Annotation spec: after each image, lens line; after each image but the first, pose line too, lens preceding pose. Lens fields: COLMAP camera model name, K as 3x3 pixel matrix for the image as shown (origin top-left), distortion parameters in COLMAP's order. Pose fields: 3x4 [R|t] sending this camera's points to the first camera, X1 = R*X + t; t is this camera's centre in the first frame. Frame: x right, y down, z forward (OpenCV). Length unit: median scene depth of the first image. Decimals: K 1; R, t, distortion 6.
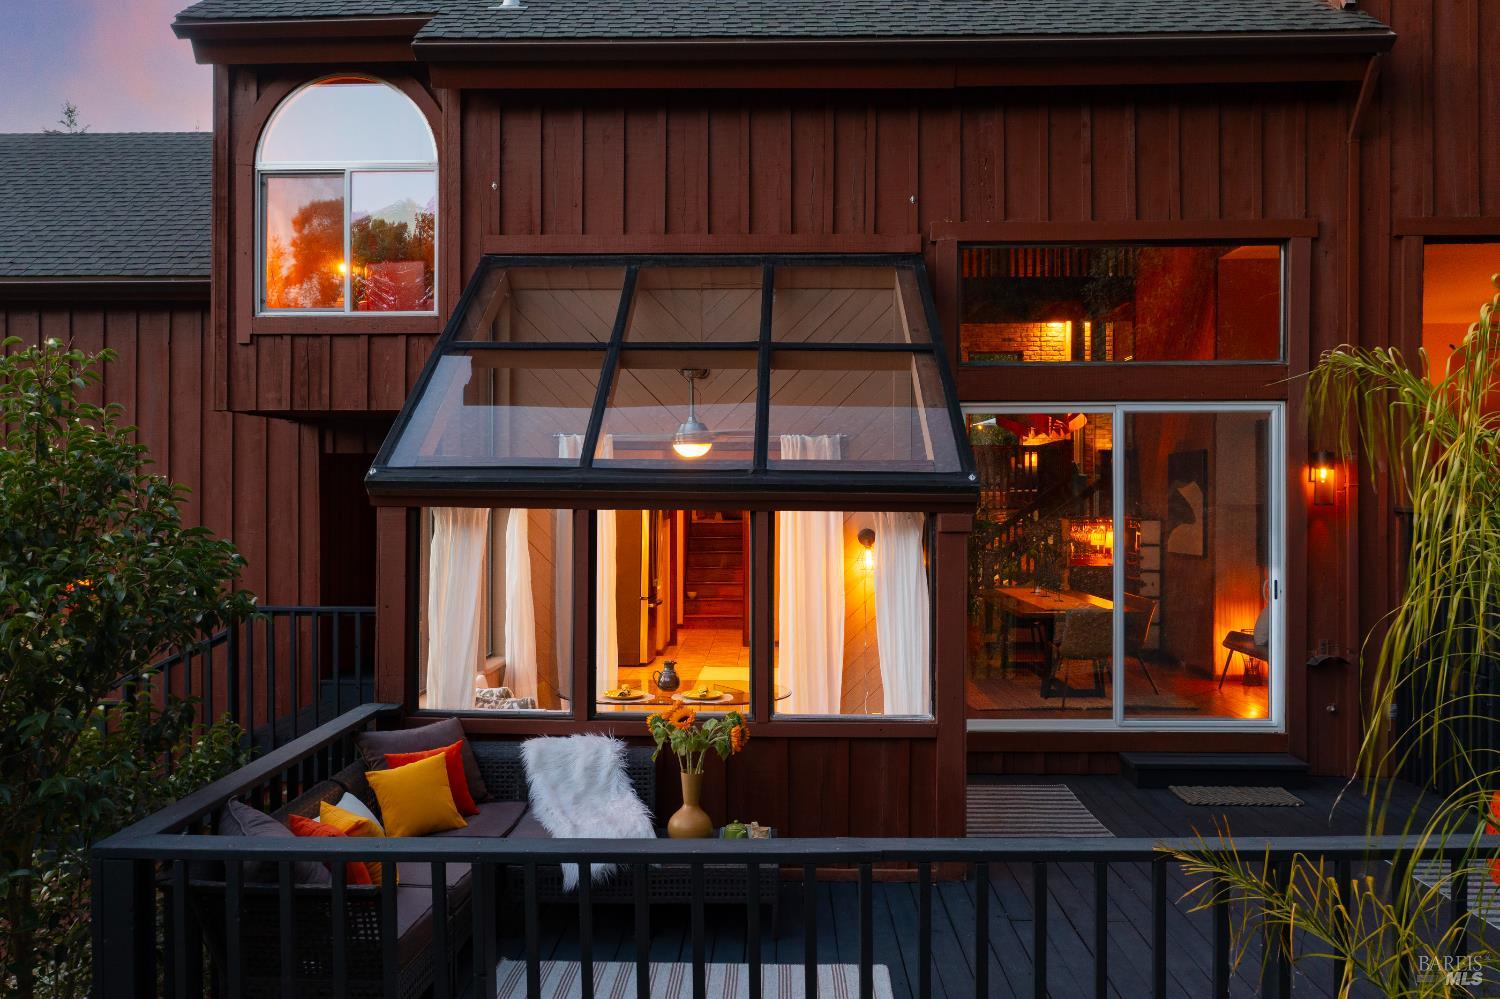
lens RADIAL K [[1209.3, 0, 752.8], [0, 1209.3, 501.6], [0, 0, 1]] dist [-0.023551, 0.029808]
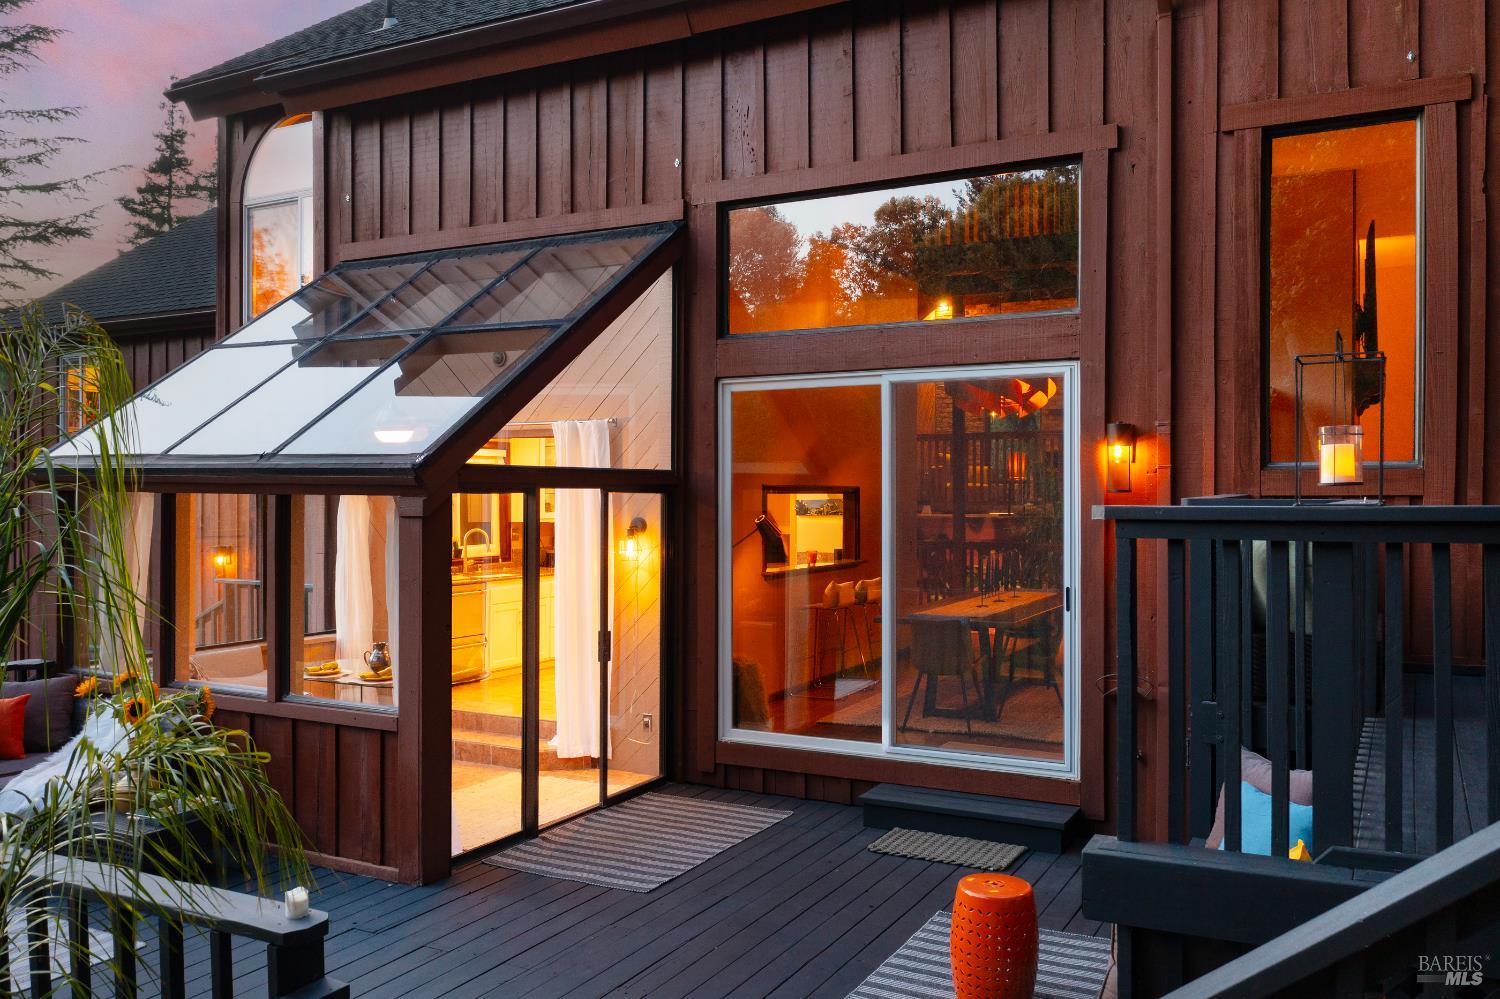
lens RADIAL K [[1209.3, 0, 749.2], [0, 1209.3, 496.4], [0, 0, 1]] dist [-0.023551, 0.029808]
pose [[0.894330, 0.000814, -0.447408, 0.605035], [-0.000855, 1.000000, 0.000110, 0.005802], [0.447408, 0.000284, 0.894330, 0.199040]]
